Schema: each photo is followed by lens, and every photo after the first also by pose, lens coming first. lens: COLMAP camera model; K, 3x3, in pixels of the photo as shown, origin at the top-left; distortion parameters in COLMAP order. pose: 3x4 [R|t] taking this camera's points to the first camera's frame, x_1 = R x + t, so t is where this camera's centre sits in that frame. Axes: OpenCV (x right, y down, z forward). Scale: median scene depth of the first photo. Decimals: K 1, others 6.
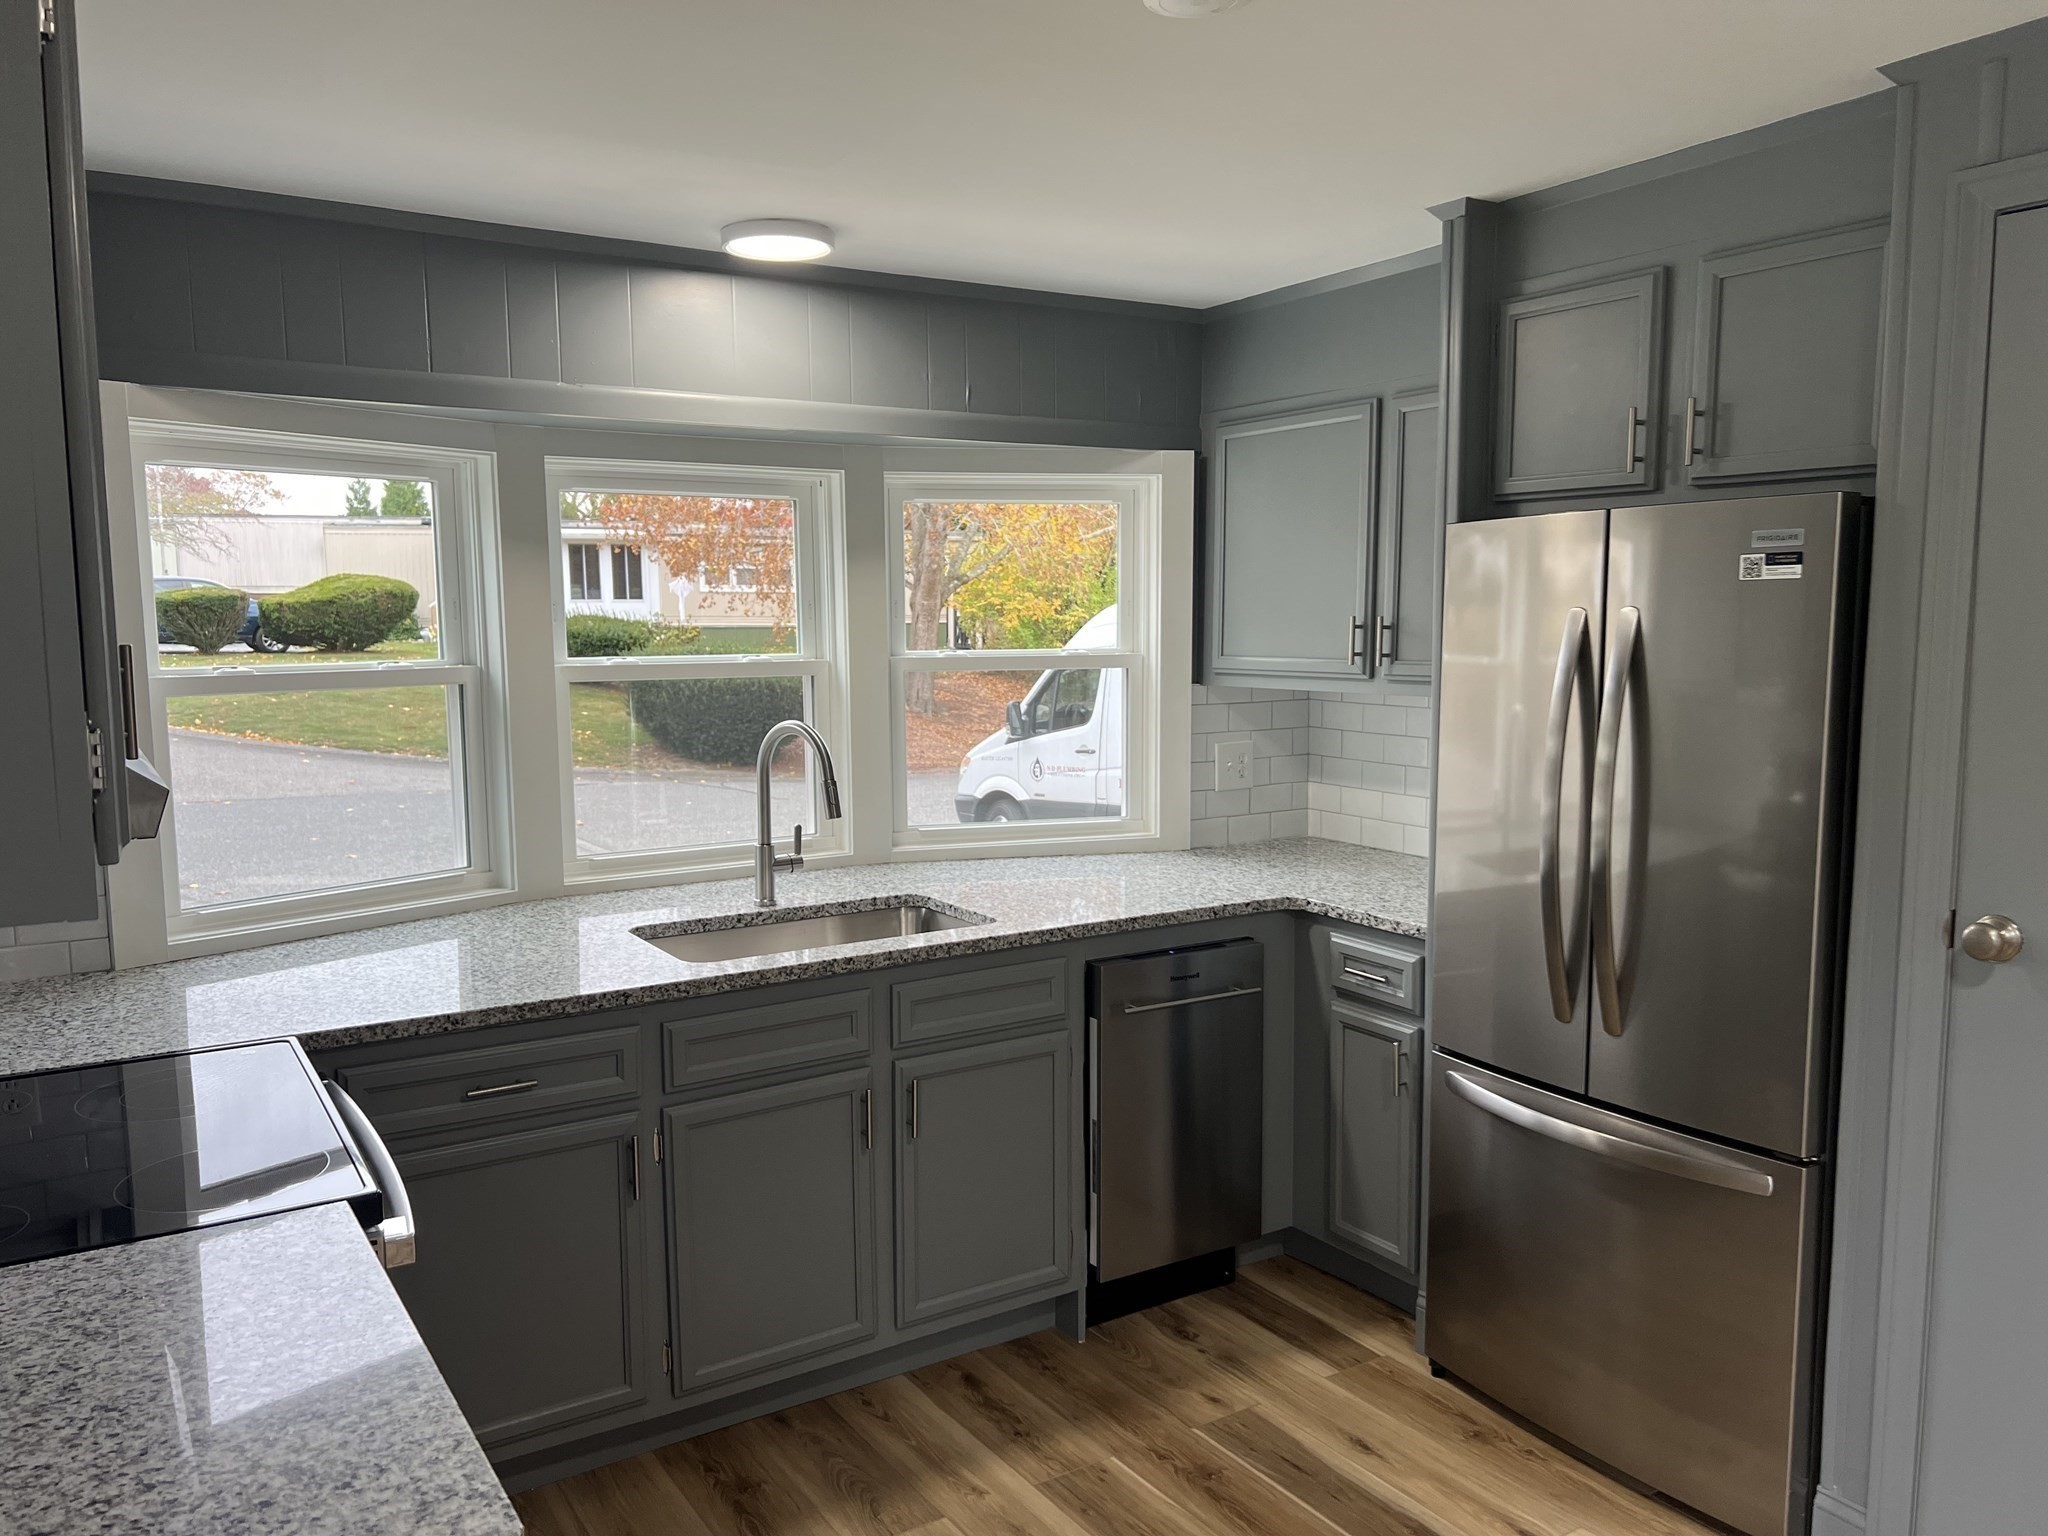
lens RADIAL K [[1541.4, 0, 1028.0], [0, 1541.4, 773.9], [0, 0, 1]] dist [0.065050, -0.075849]
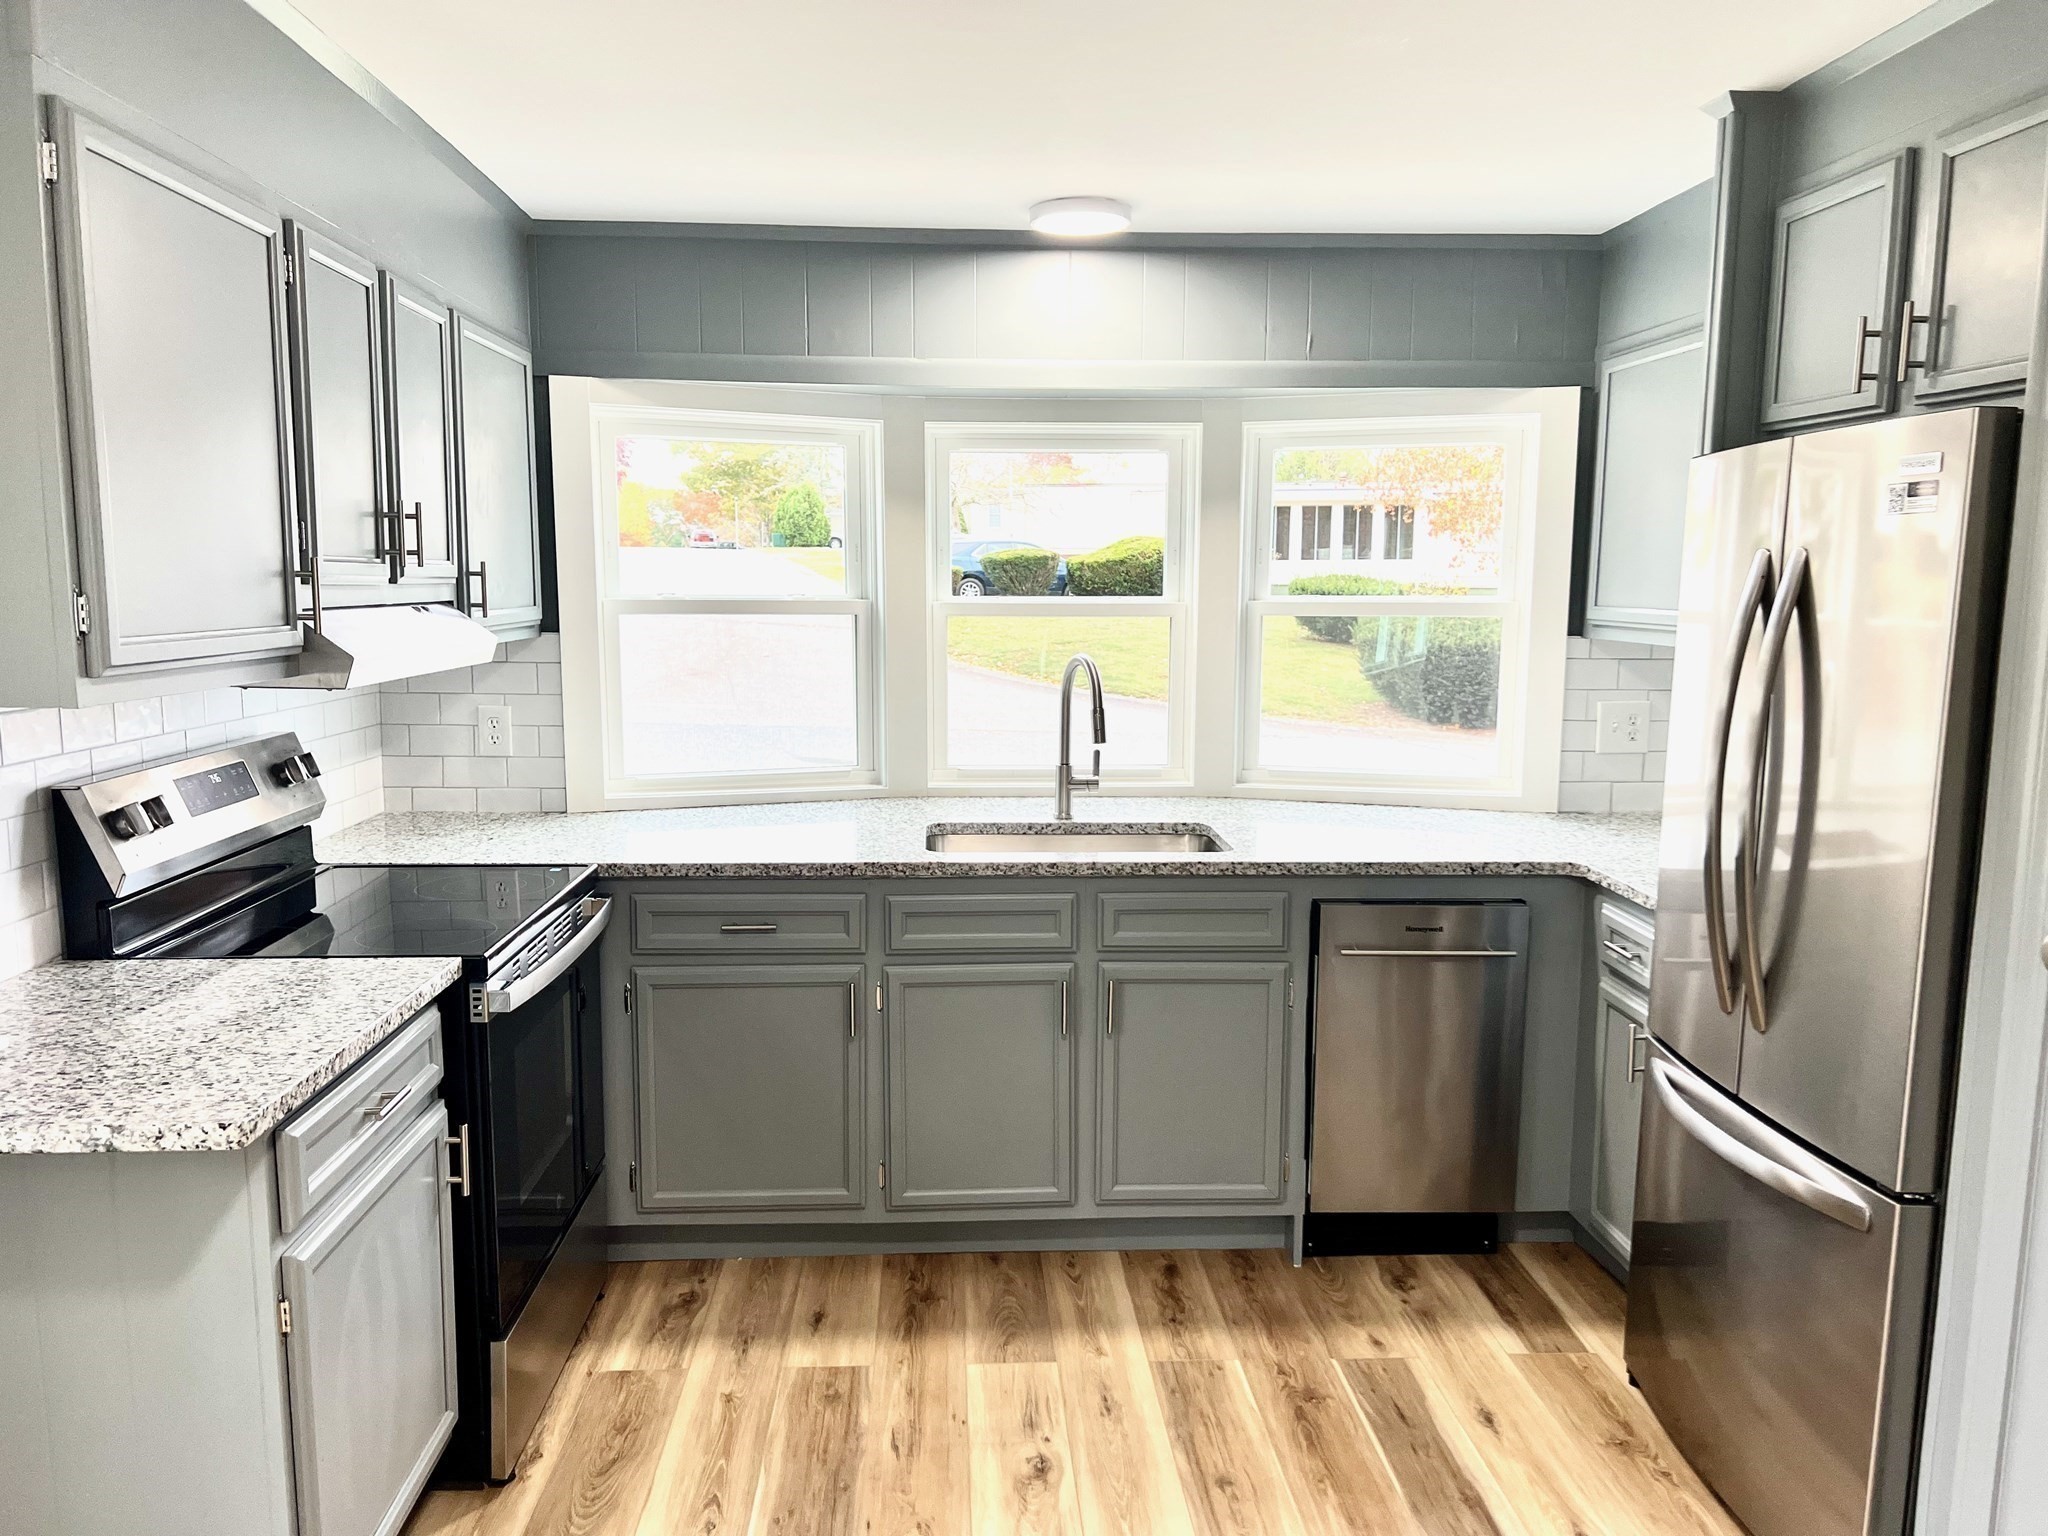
lens RADIAL K [[1541.4, 0, 1012.2], [0, 1541.4, 775.2], [0, 0, 1]] dist [0.065050, -0.075849]
pose [[0.867094, 0.075874, -0.492333, 0.357219], [-0.063706, 0.997107, 0.041466, 0.010052], [0.494055, -0.004590, 0.869419, 0.012083]]
